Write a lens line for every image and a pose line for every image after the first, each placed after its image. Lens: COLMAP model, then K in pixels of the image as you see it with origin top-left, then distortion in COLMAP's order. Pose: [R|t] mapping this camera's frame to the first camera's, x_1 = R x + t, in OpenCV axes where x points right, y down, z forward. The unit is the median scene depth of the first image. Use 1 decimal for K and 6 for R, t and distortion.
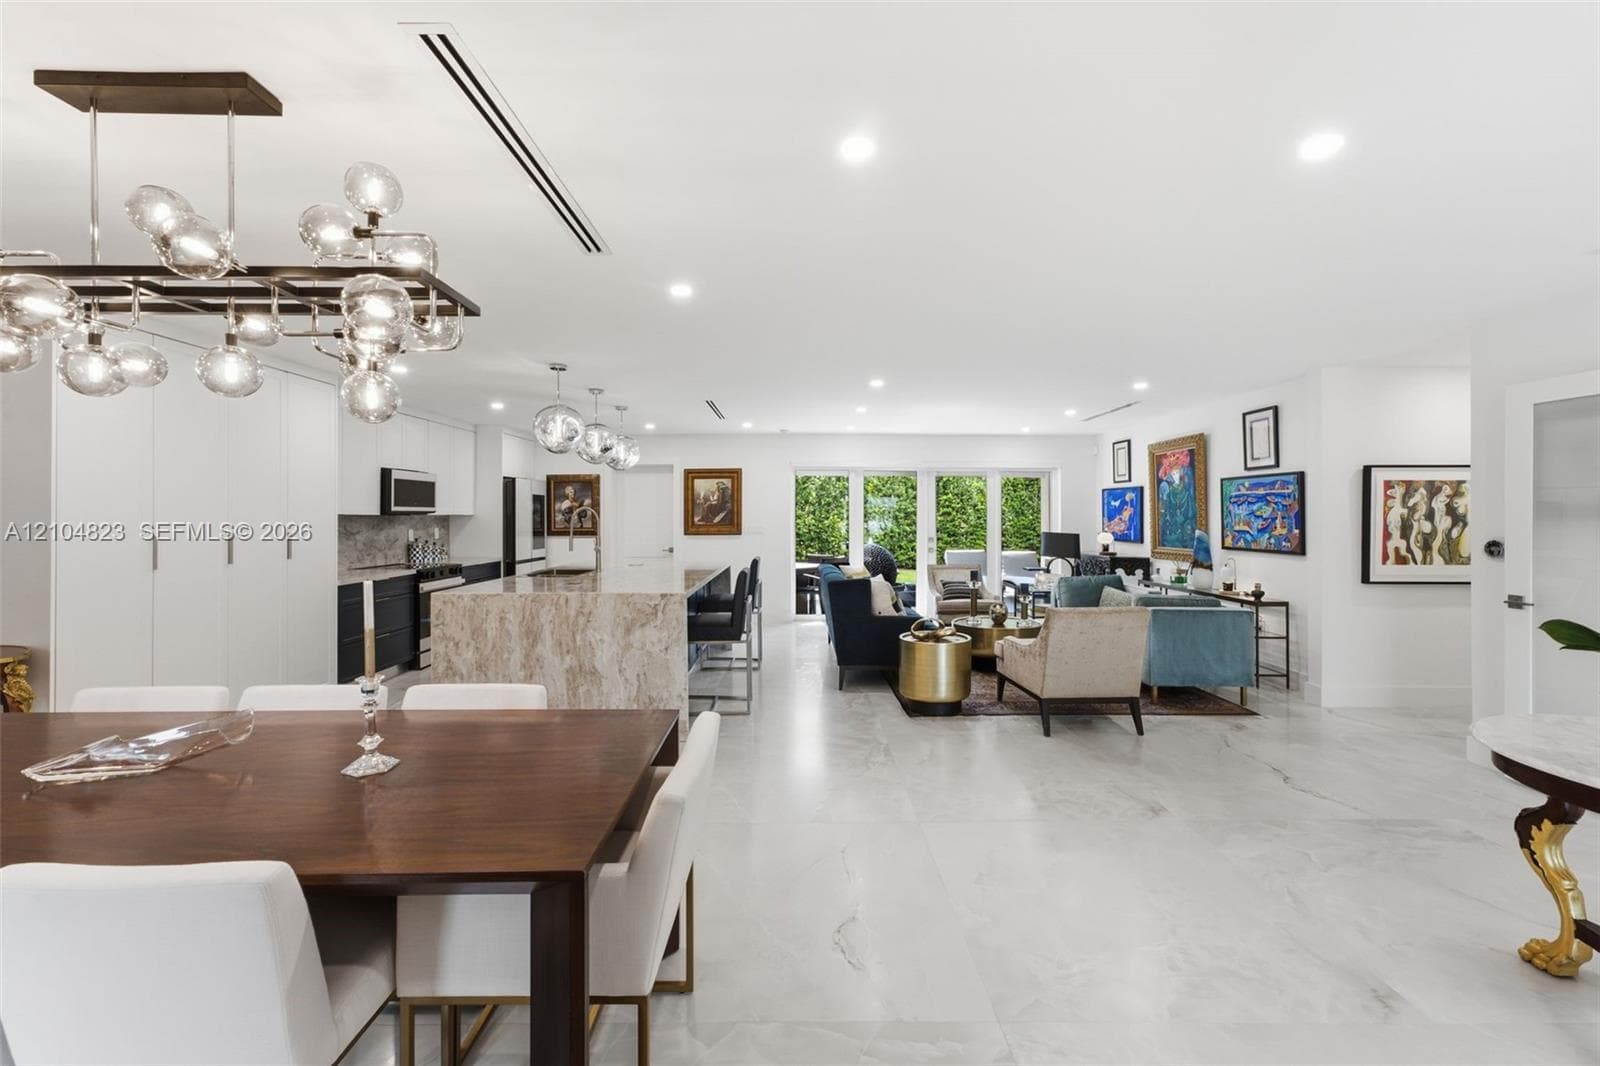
lens RADIAL K [[662.7, 0, 795.5], [0, 662.7, 511.6], [0, 0, 1]] dist [-0.013054, 0.009095]
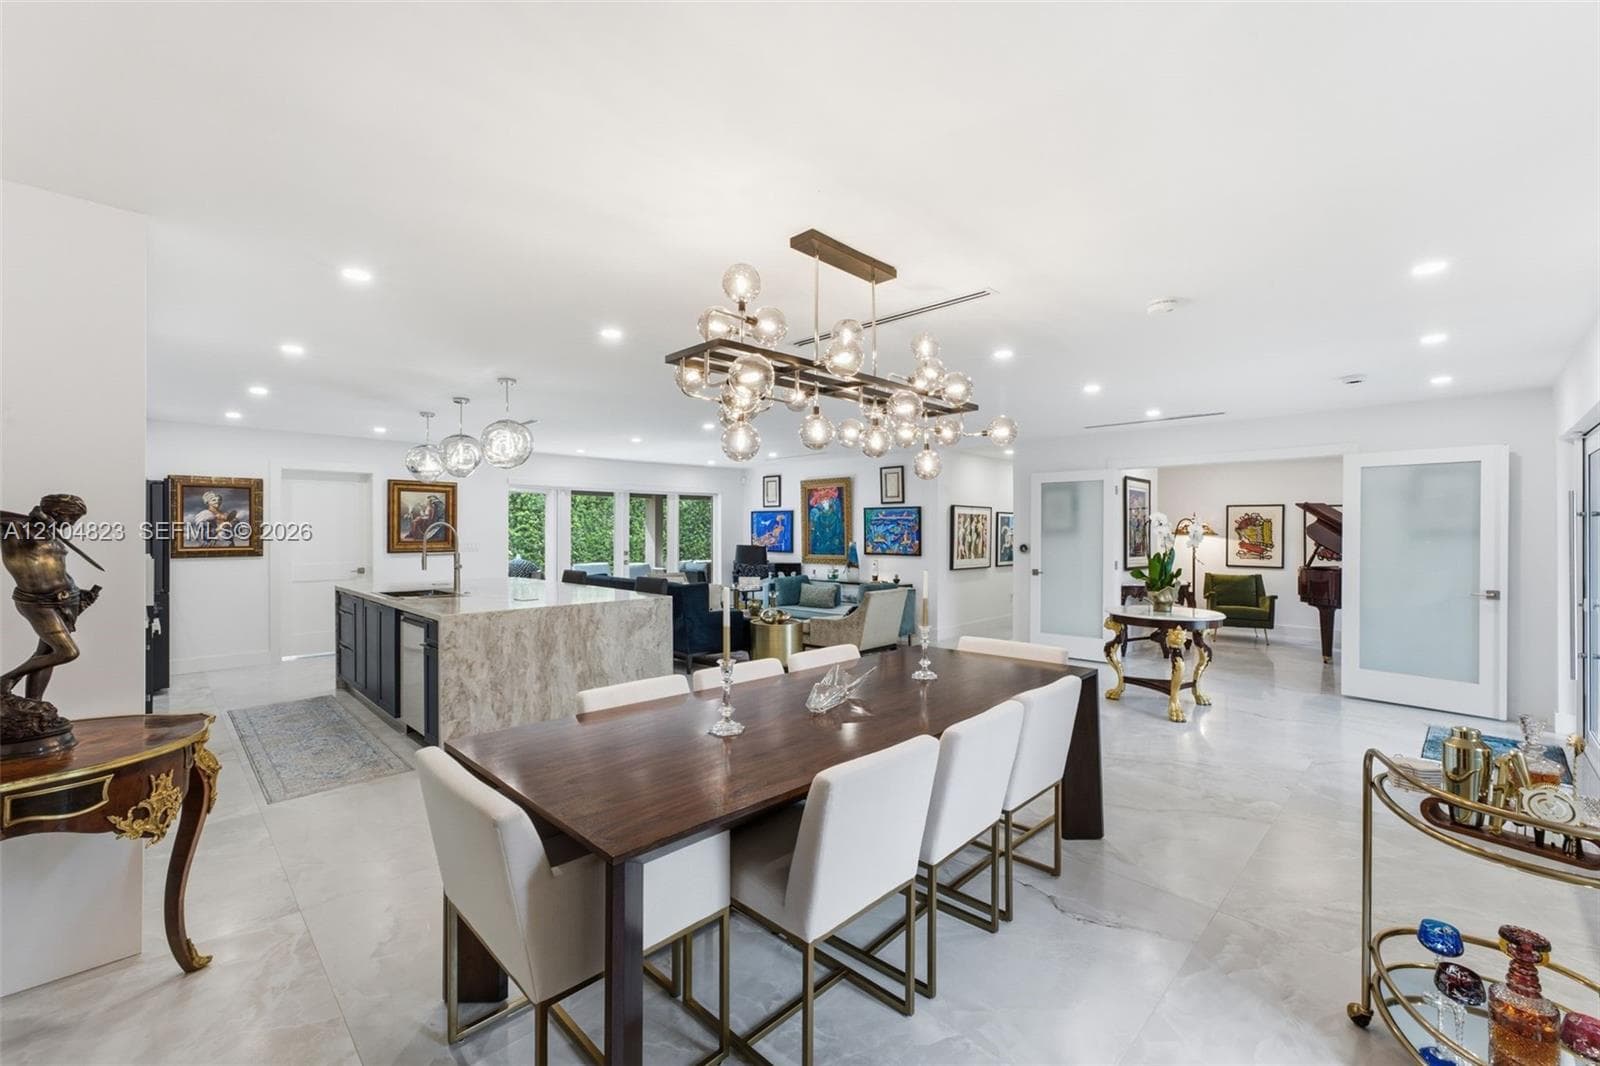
lens RADIAL K [[662.7, 0, 799.8], [0, 662.7, 536.3], [0, 0, 1]] dist [-0.013054, 0.009095]
pose [[0.712447, -0.002427, 0.701722, -0.722911], [-0.006754, 0.999924, 0.010316, -0.000021], [-0.701694, -0.012089, 0.712376, -0.010531]]
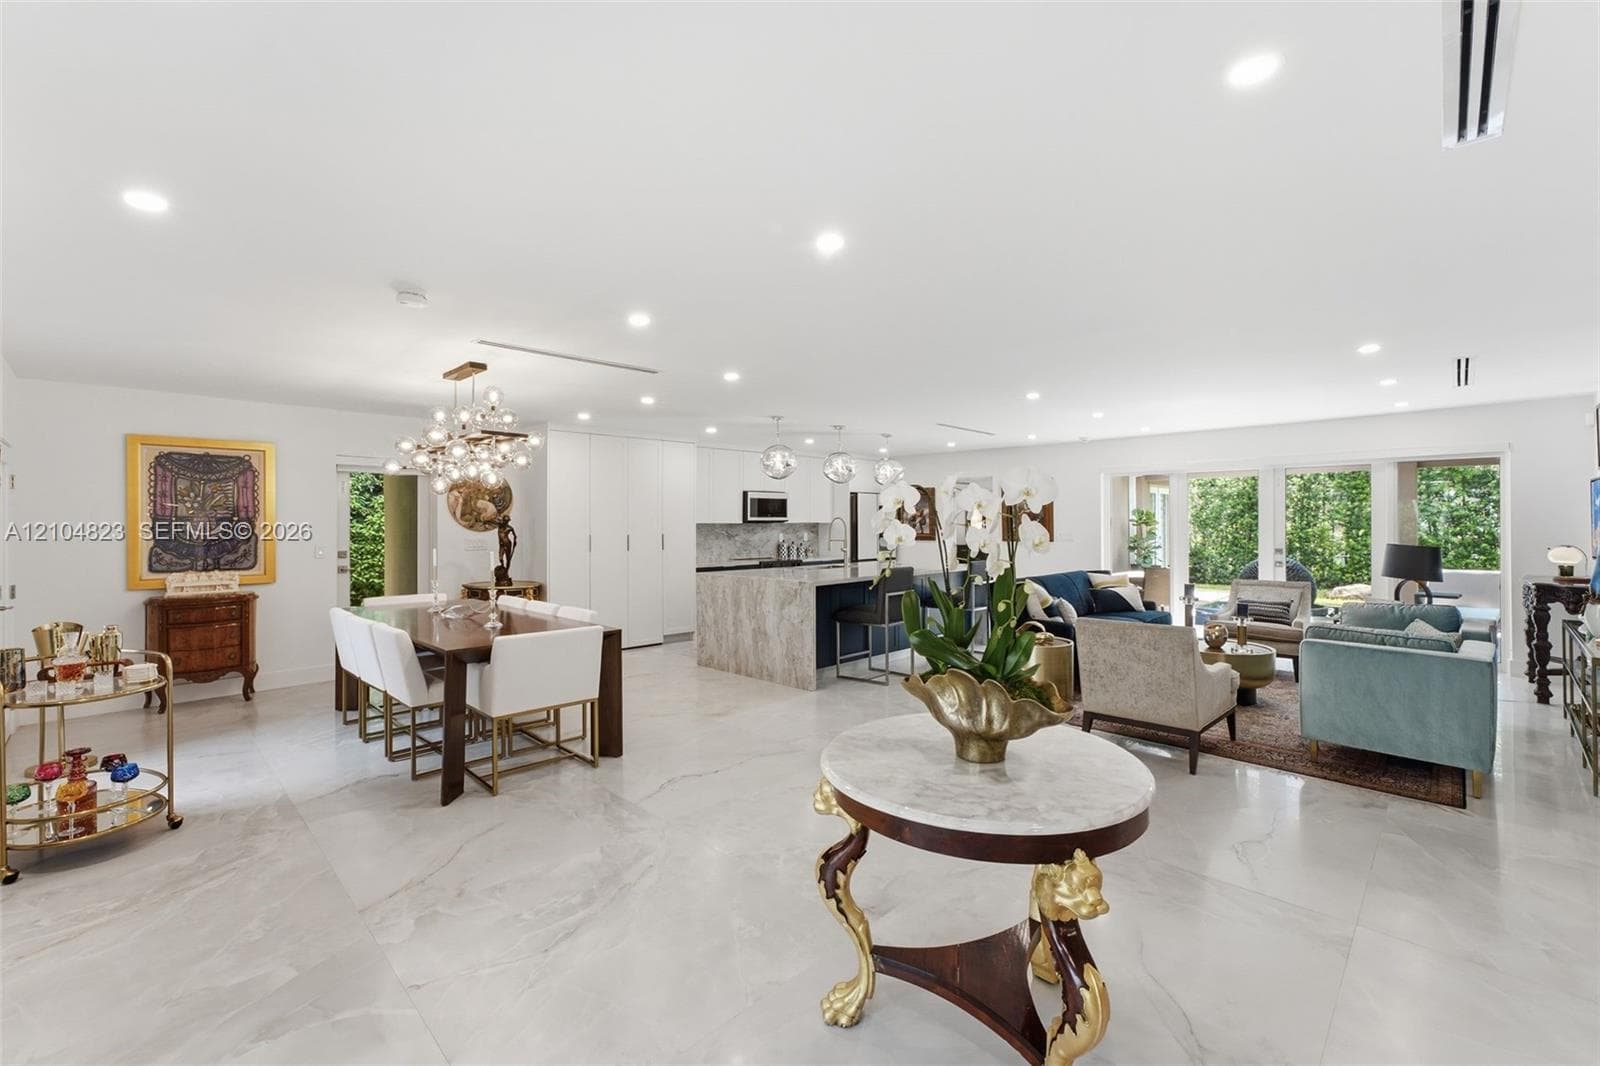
lens RADIAL K [[719.8, 0, 808.2], [0, 719.8, 523.3], [0, 0, 1]] dist [0.005381, -0.002777]
pose [[0.713976, -0.001230, -0.700169, 0.731768], [0.007474, 0.999955, 0.005865, -0.003280], [0.700130, -0.009421, 0.713953, -0.038382]]
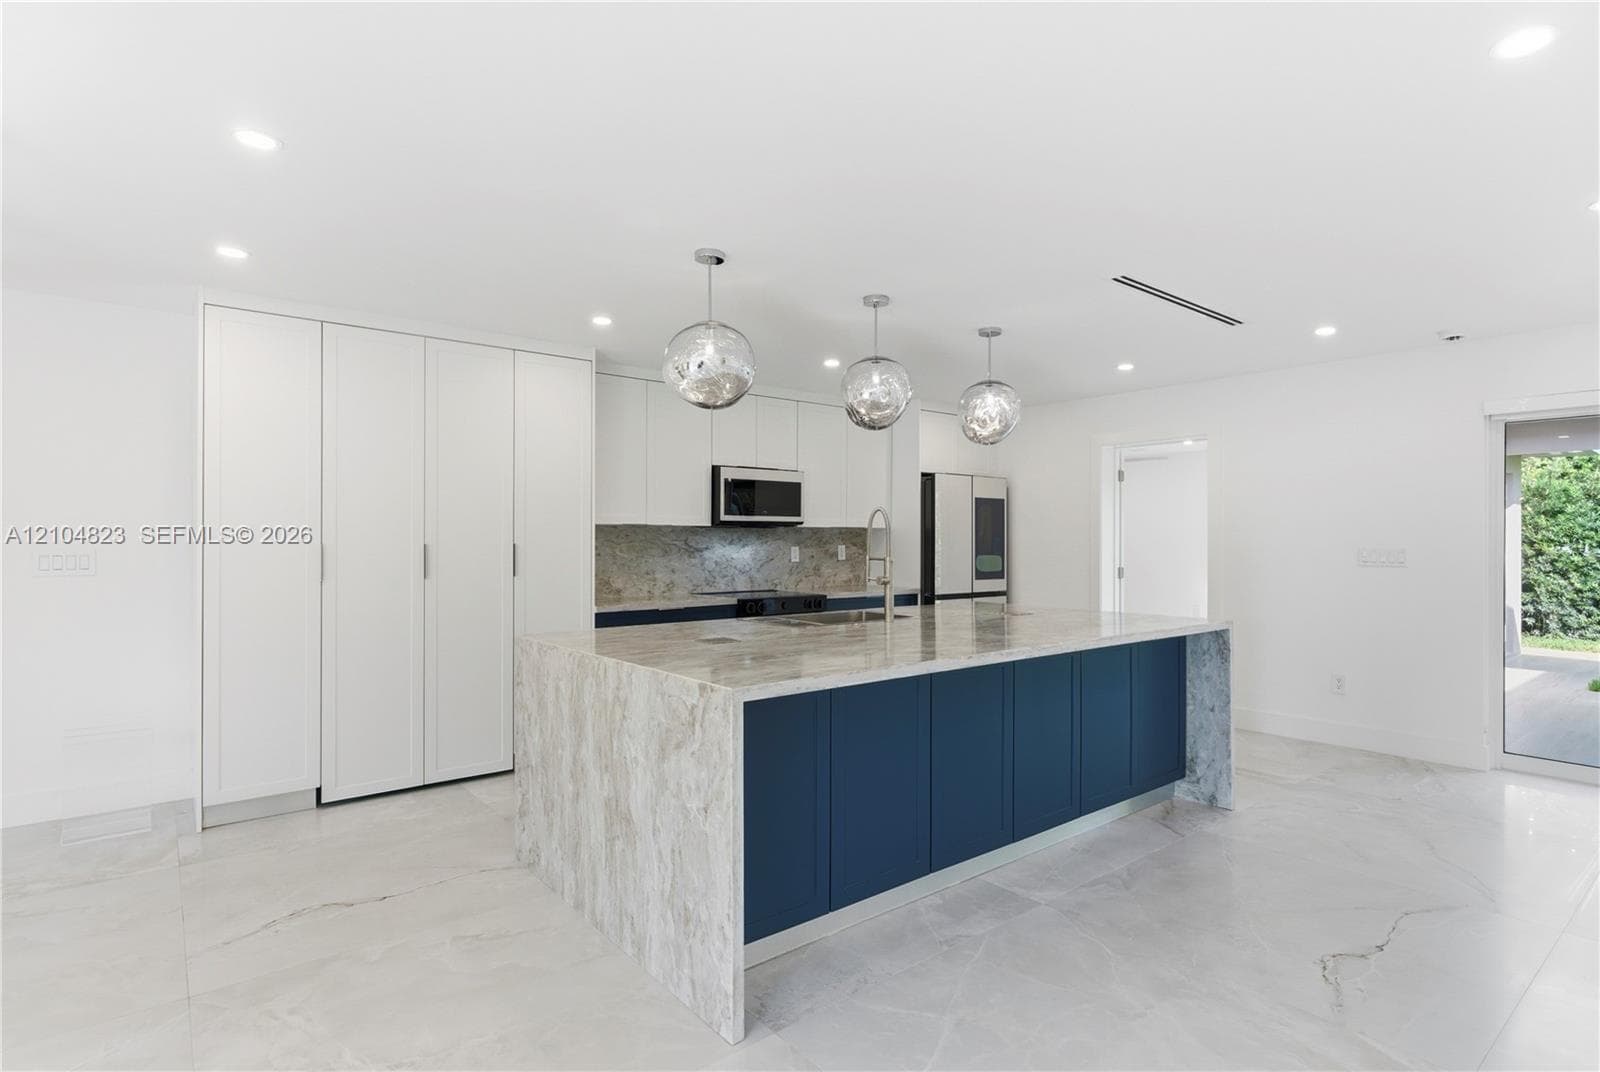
lens RADIAL K [[795.6, 0, 804.5], [0, 795.6, 546.1], [0, 0, 1]] dist [-0.001248, -0.001123]
pose [[0.624086, 0.007729, -0.781317, 0.217980], [0.002743, 0.999923, 0.012082, 0.022321], [0.781351, -0.009683, 0.624017, 0.624691]]
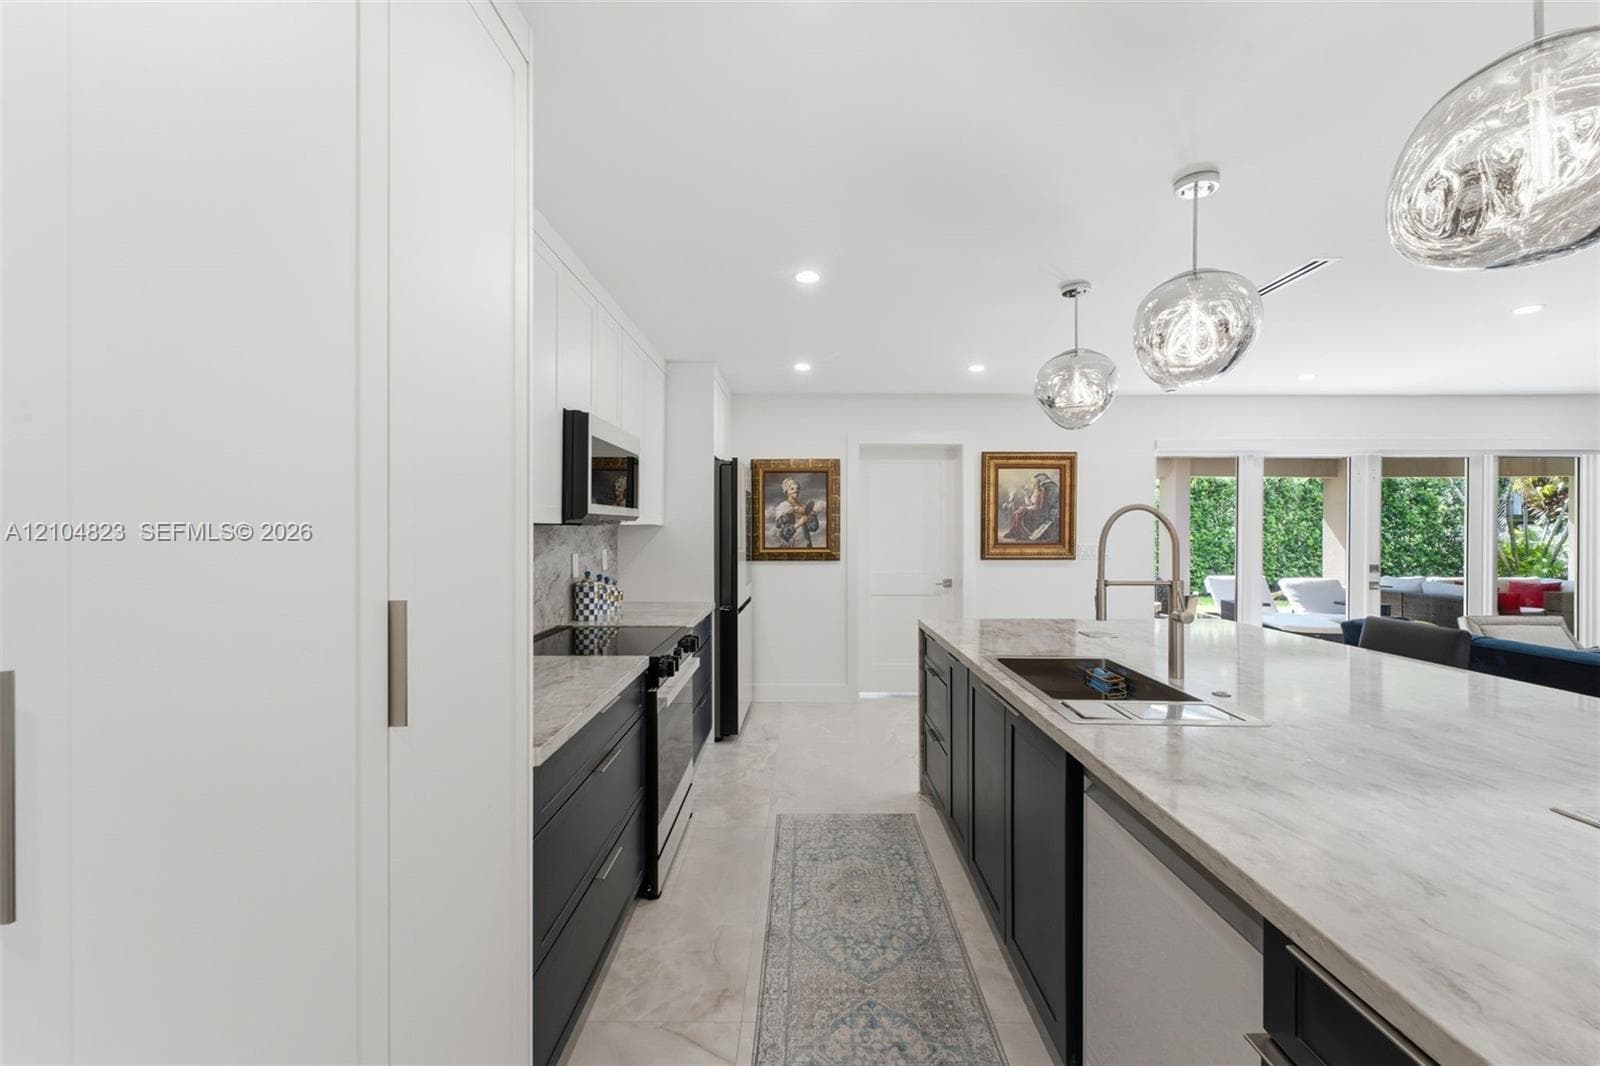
lens RADIAL K [[658.8, 0, 809.5], [0, 658.8, 528.7], [0, 0, 1]] dist [0.016099, -0.000905]
pose [[0.999995, 0.002505, 0.001831, -0.599604], [-0.002514, 0.999984, 0.005149, 0.007572], [-0.001818, -0.005153, 0.999985, 0.738883]]
